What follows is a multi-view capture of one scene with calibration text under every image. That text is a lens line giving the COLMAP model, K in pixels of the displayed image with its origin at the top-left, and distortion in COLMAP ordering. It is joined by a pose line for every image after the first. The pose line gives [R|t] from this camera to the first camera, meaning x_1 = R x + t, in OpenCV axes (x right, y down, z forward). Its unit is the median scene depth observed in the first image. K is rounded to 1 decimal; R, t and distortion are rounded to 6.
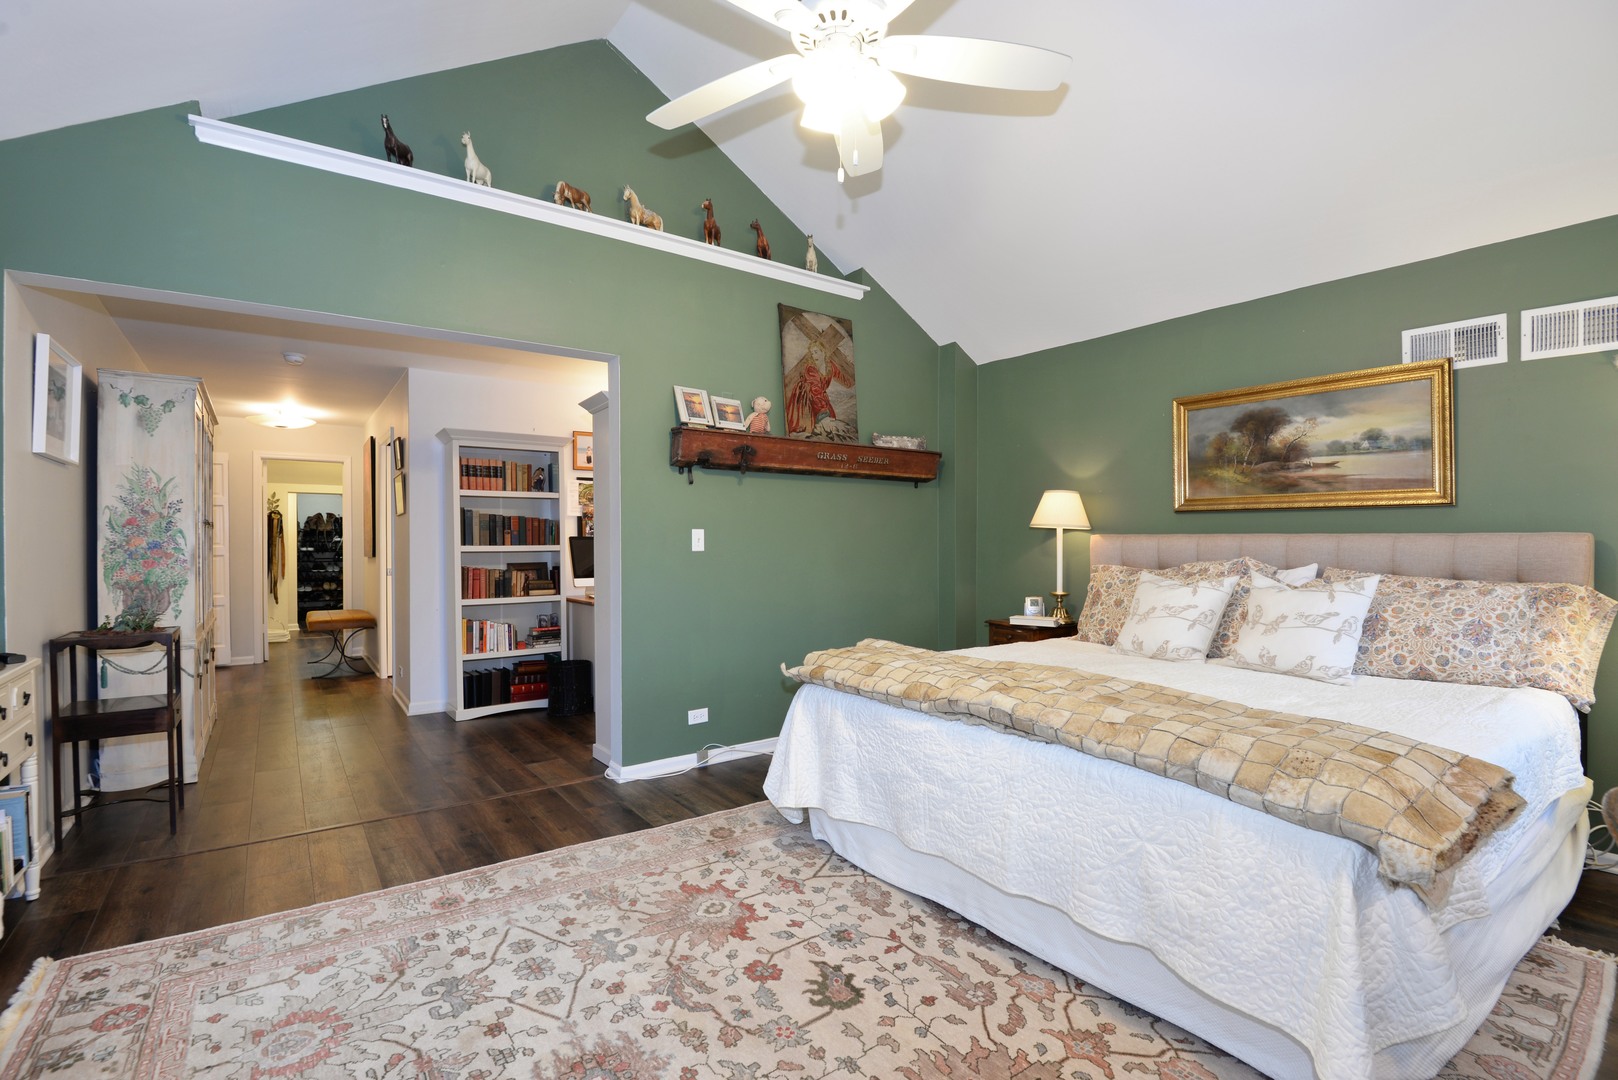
lens RADIAL K [[742.6, 0, 811.9], [0, 742.6, 531.3], [0, 0, 1]] dist [-0.005899, -0.009013]
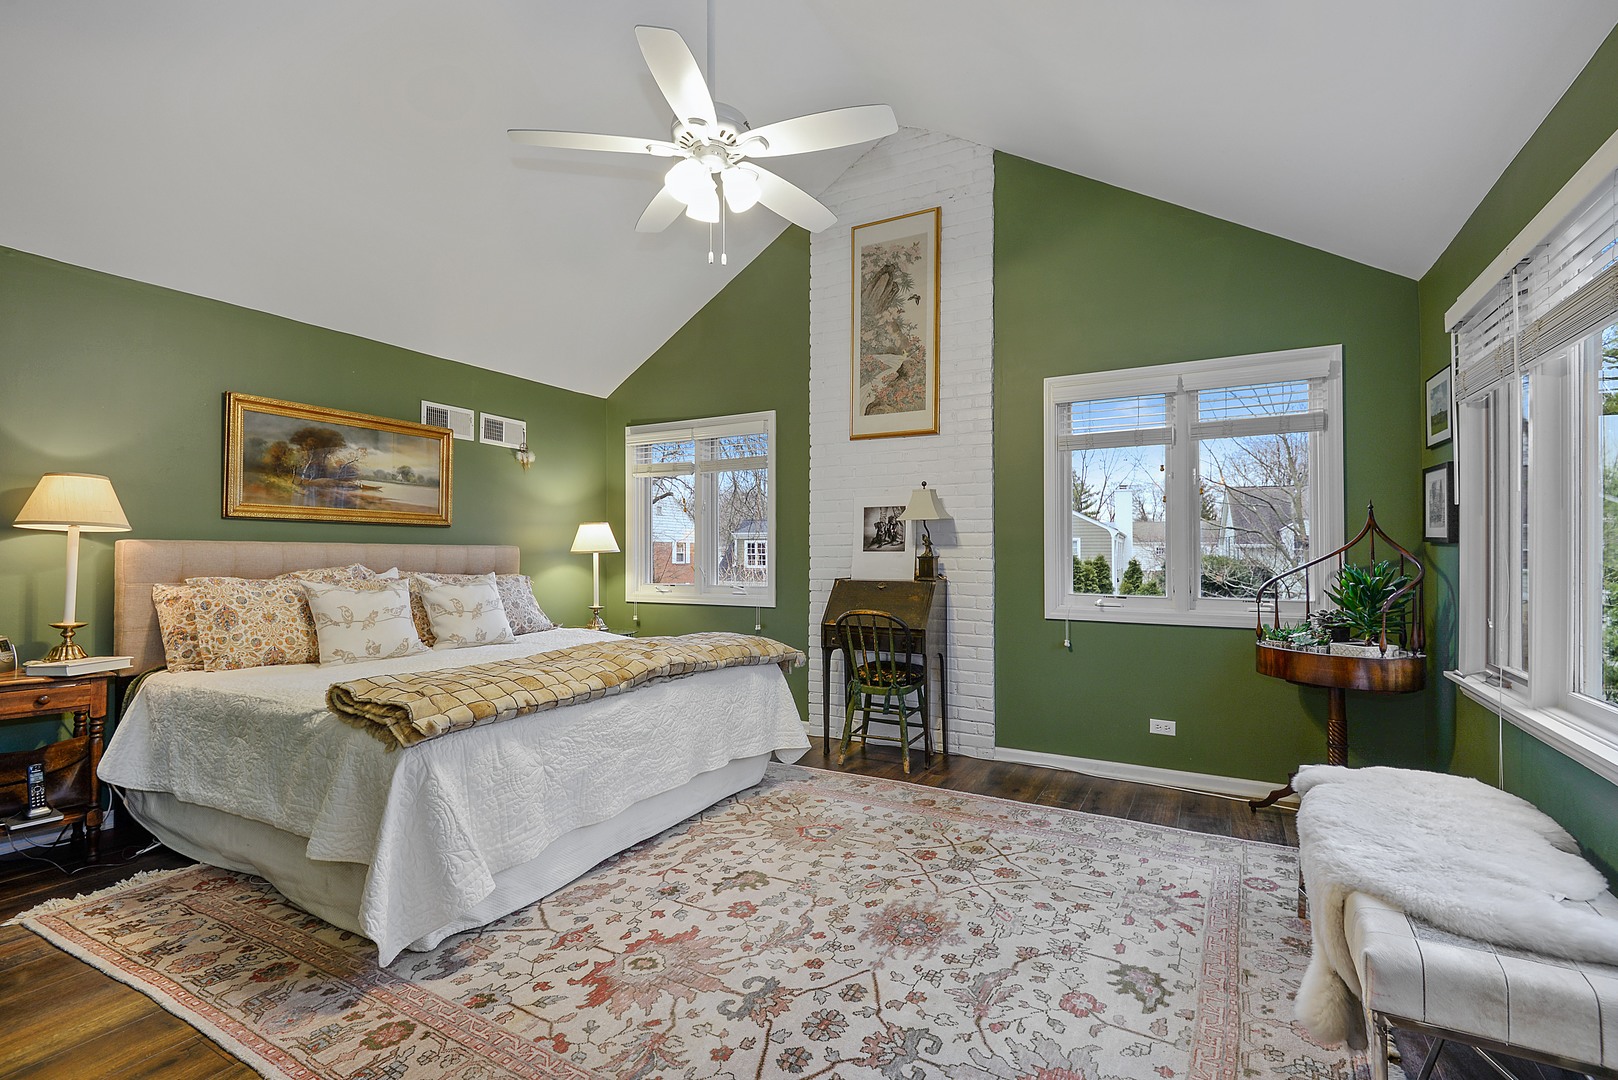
lens RADIAL K [[742.6, 0, 805.3], [0, 742.6, 551.5], [0, 0, 1]] dist [-0.005899, -0.009013]
pose [[-0.421882, 0.009837, 0.906597, -0.704436], [-0.005312, 0.999897, -0.013321, 0.027192], [-0.906635, -0.010436, -0.421786, 0.845782]]
